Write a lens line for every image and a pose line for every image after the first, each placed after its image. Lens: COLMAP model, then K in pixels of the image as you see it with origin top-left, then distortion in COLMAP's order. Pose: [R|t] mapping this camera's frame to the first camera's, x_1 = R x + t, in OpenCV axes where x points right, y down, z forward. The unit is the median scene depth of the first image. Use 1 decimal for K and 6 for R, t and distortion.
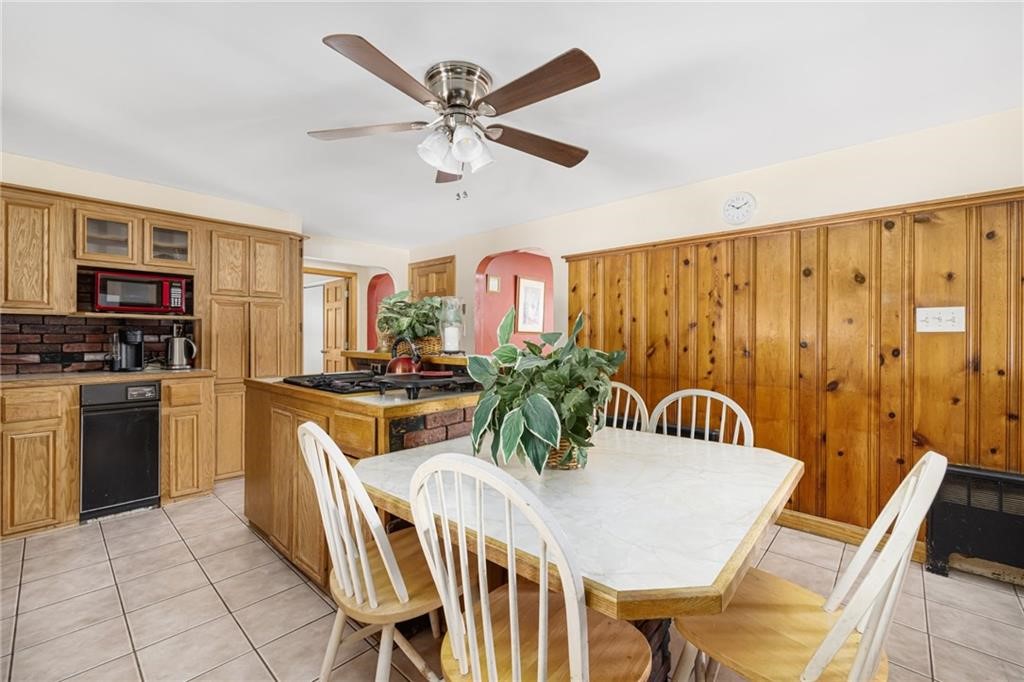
lens RADIAL K [[426.5, 0, 506.6], [0, 426.5, 336.2], [0, 0, 1]] dist [0.000676, 0.000272]
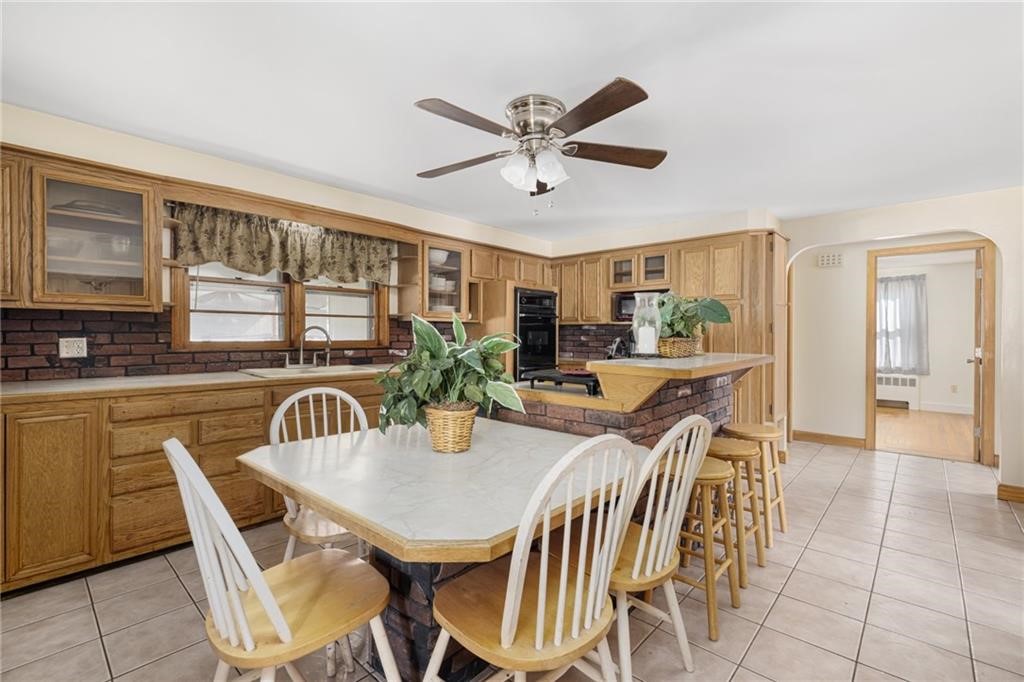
lens RADIAL K [[455.0, 0, 508.6], [0, 455.0, 336.8], [0, 0, 1]] dist [0.029304, 0.000137]
pose [[0.004347, -0.000508, -0.999990, 0.767024], [-0.003751, 0.999993, -0.000524, 0.001914], [0.999984, 0.003754, 0.004345, 0.655540]]
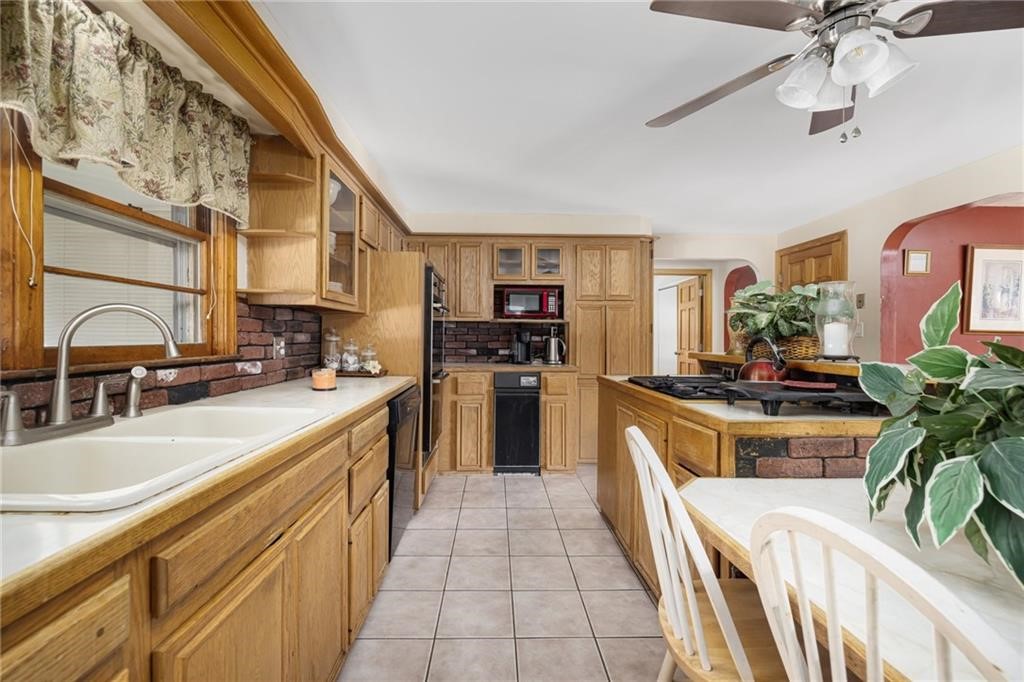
lens RADIAL K [[426.5, 0, 506.6], [0, 426.5, 336.2], [0, 0, 1]] dist [0.000676, 0.000272]
pose [[0.697113, -0.001755, -0.716959, 0.003063], [-0.002250, 0.999987, -0.004636, 0.005604], [0.716958, 0.004845, 0.697100, 0.081045]]
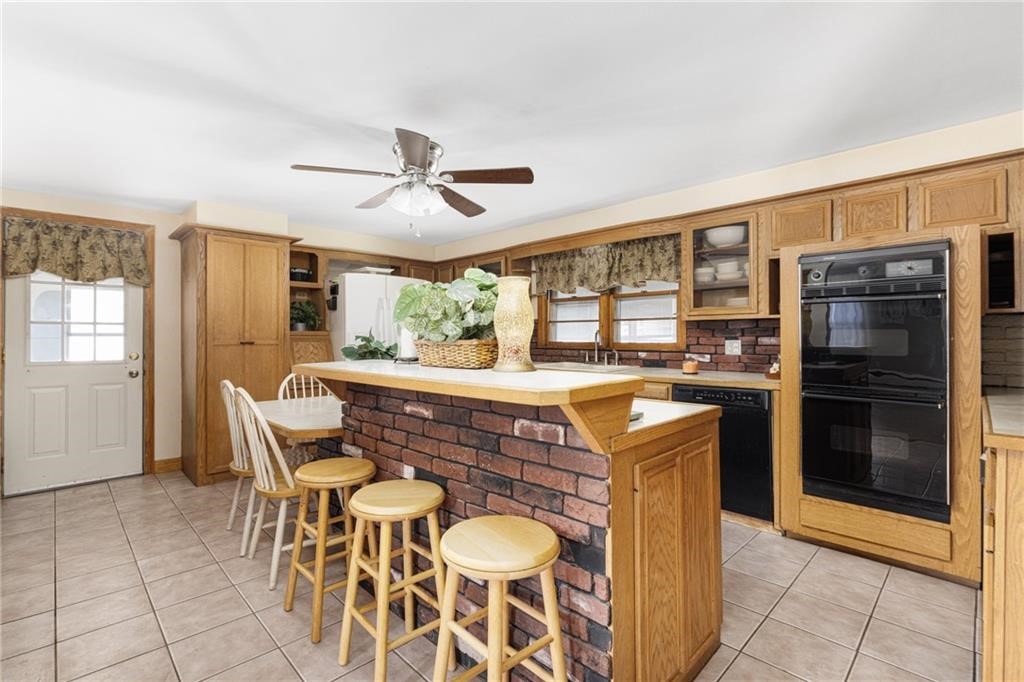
lens RADIAL K [[461.3, 0, 498.8], [0, 461.3, 336.9], [0, 0, 1]] dist [-0.030523, 0.000056]
pose [[-0.998620, -0.003363, 0.052404, -0.300194], [-0.003379, 0.999994, -0.000208, -0.002350], [-0.052403, -0.000385, -0.998626, 1.700993]]
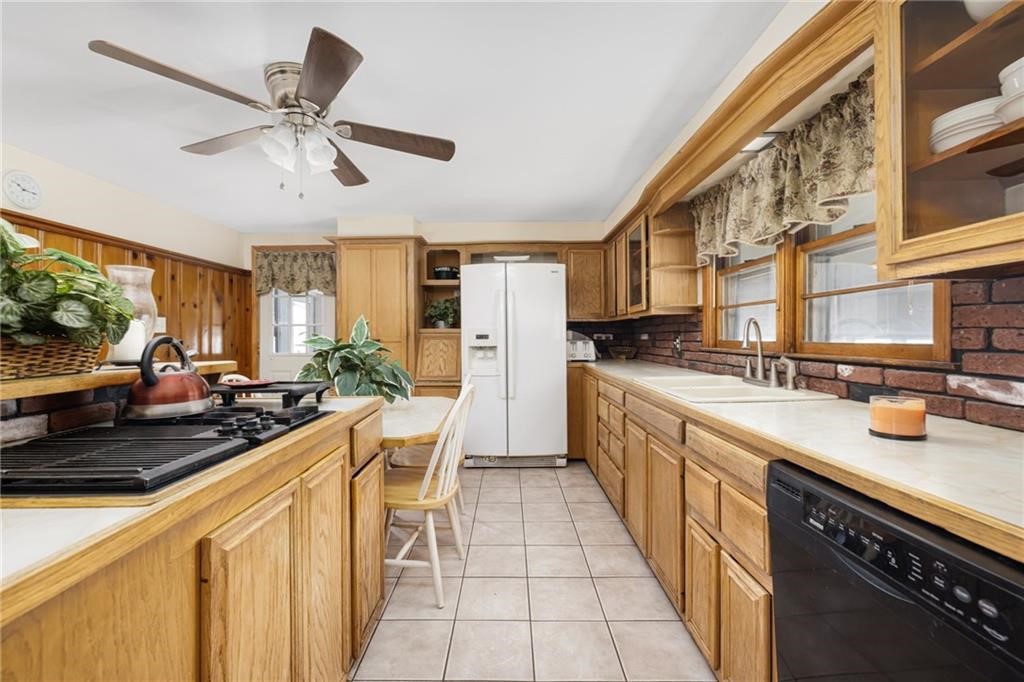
lens RADIAL K [[426.5, 0, 506.6], [0, 426.5, 336.2], [0, 0, 1]] dist [0.000676, 0.000272]
pose [[-0.669870, -0.000528, 0.742479, -0.826678], [0.002223, 0.999994, 0.002716, 0.002199], [-0.742475, 0.003470, -0.669864, 0.927201]]
